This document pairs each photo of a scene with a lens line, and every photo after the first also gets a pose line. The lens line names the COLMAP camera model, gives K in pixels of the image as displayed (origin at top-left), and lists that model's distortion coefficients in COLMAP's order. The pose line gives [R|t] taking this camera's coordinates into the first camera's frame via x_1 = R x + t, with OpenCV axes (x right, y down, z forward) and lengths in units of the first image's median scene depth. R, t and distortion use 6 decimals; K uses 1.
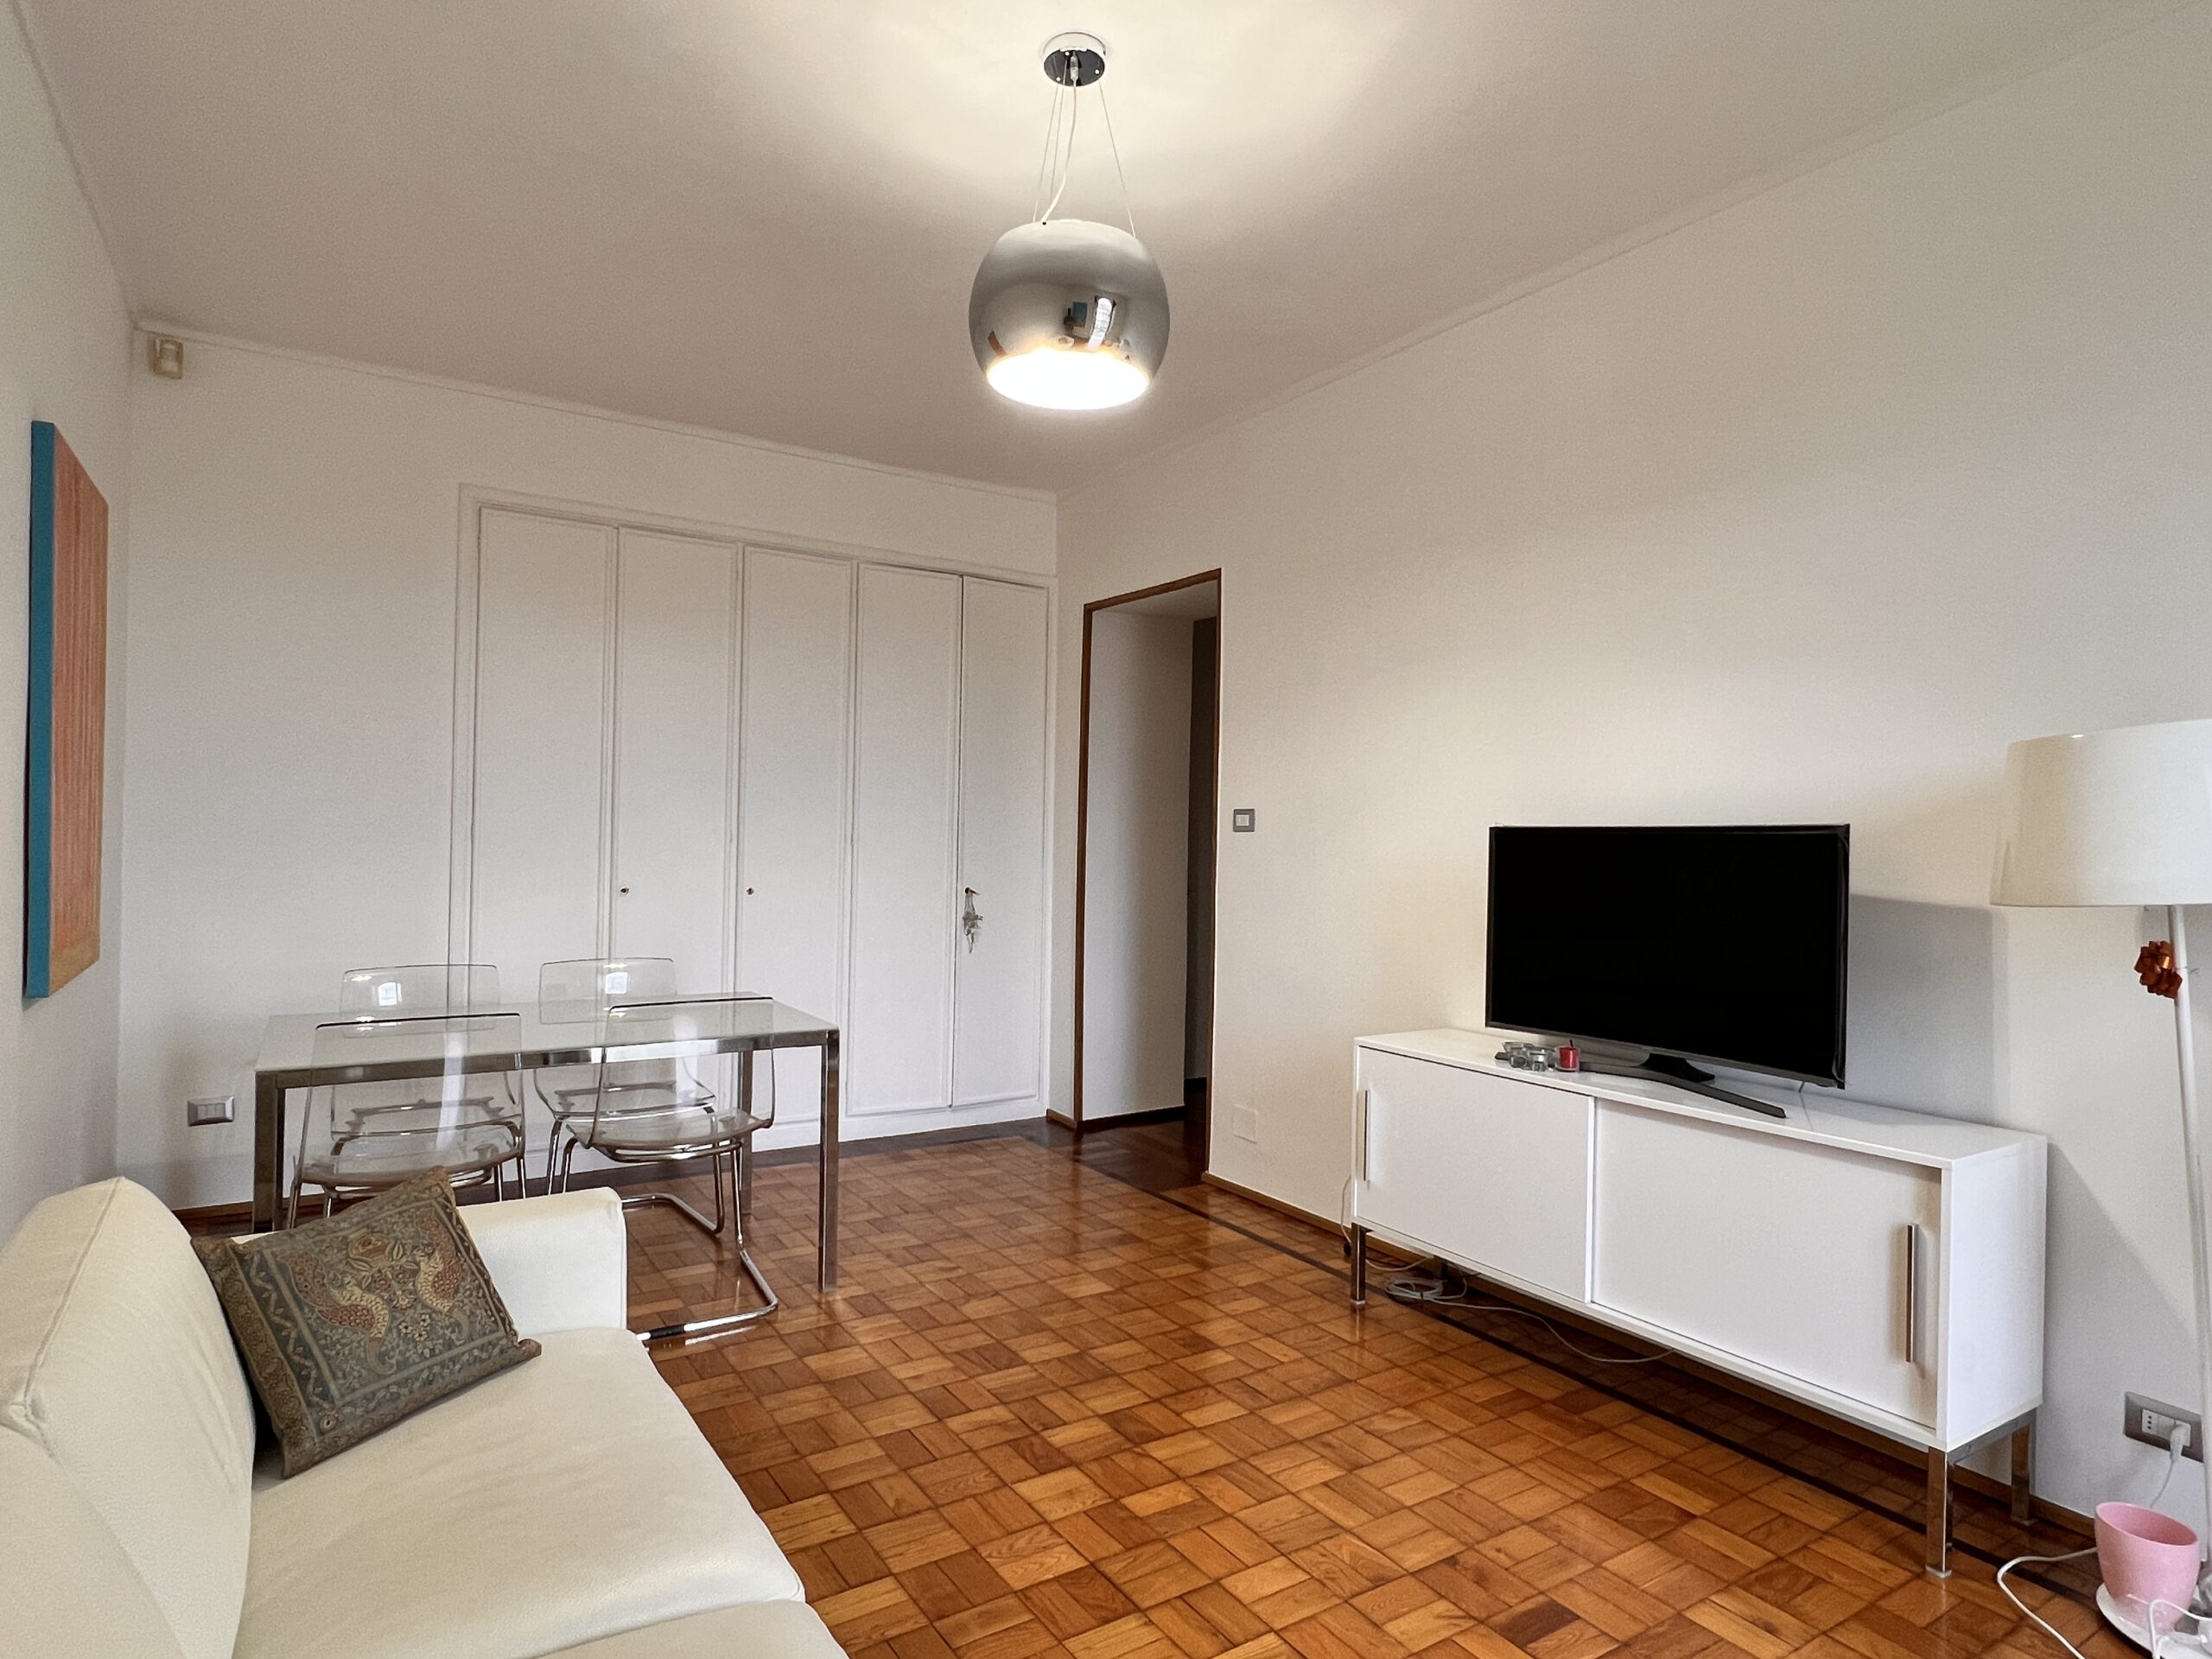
lens RADIAL K [[1241.9, 0, 1103.6], [0, 1241.9, 829.6], [0, 0, 1]] dist [-0.000456, 0.000033]
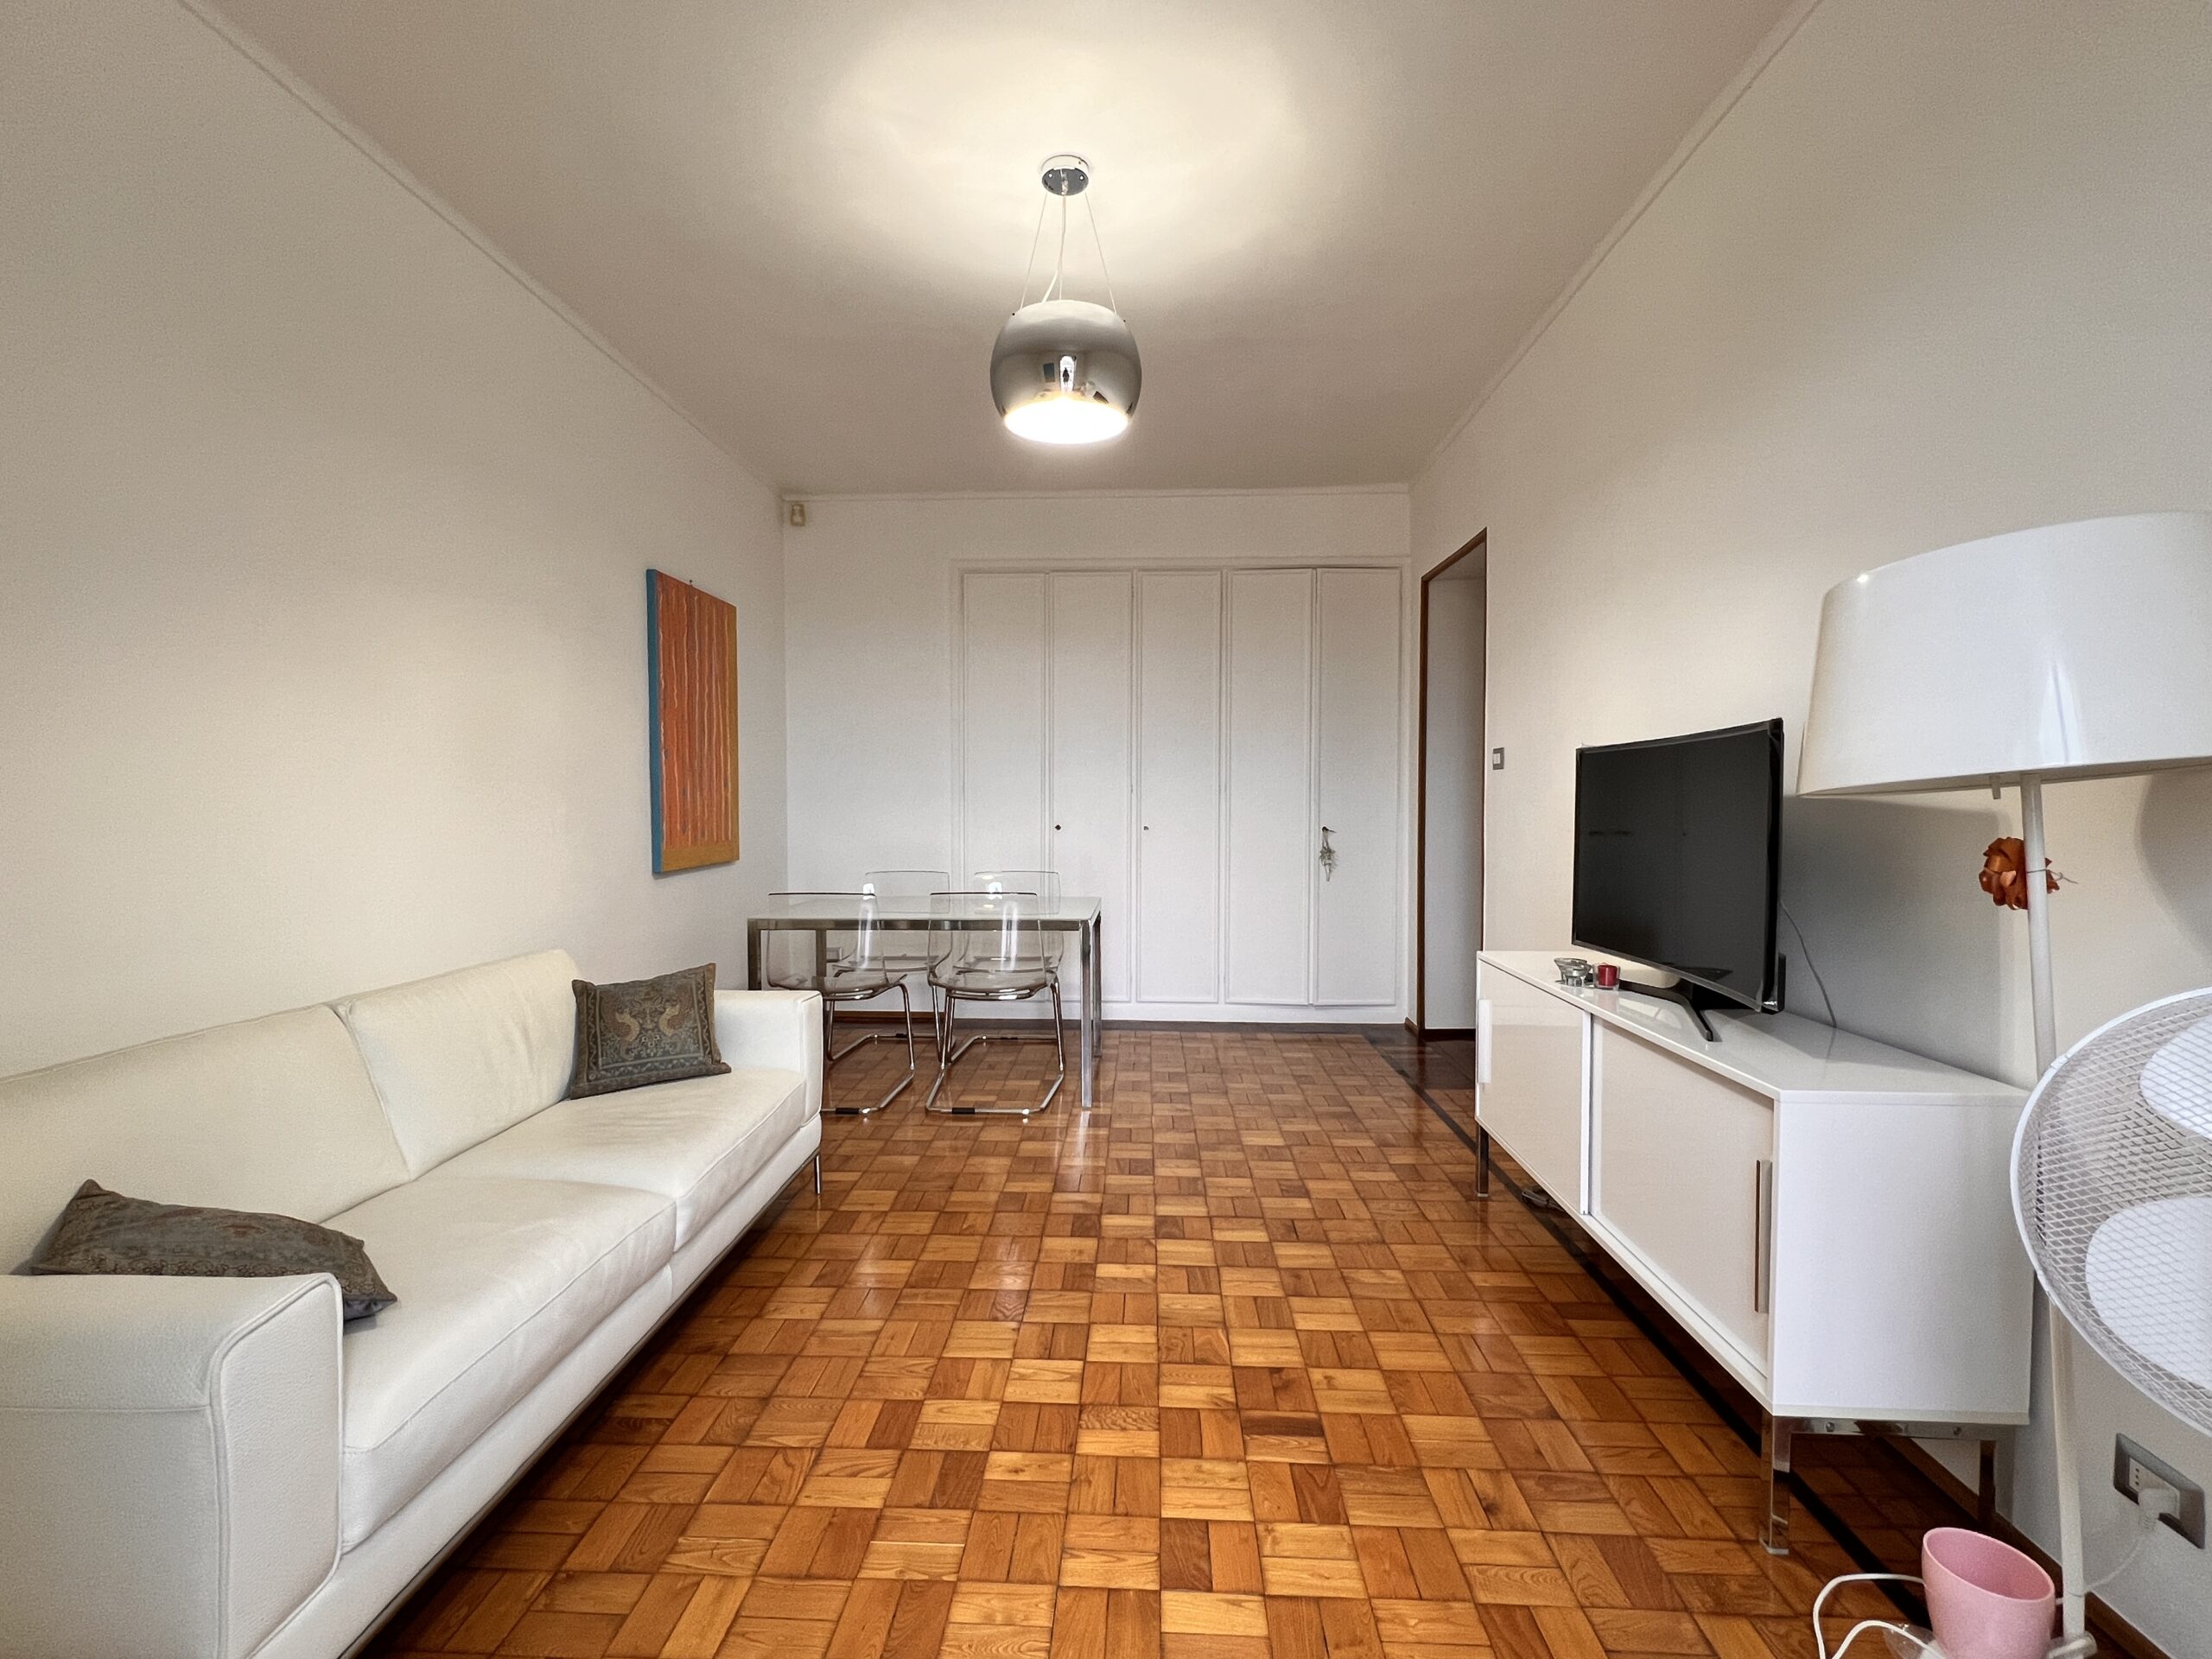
lens RADIAL K [[1034.8, 0, 1100.7], [0, 1034.8, 828.9], [0, 0, 1]] dist [-0.003514, 0.000313]
pose [[0.810597, -0.003421, -0.585594, 0.532559], [0.019443, 0.999589, 0.021073, 0.041123], [0.585281, -0.028468, 0.810331, 0.094795]]
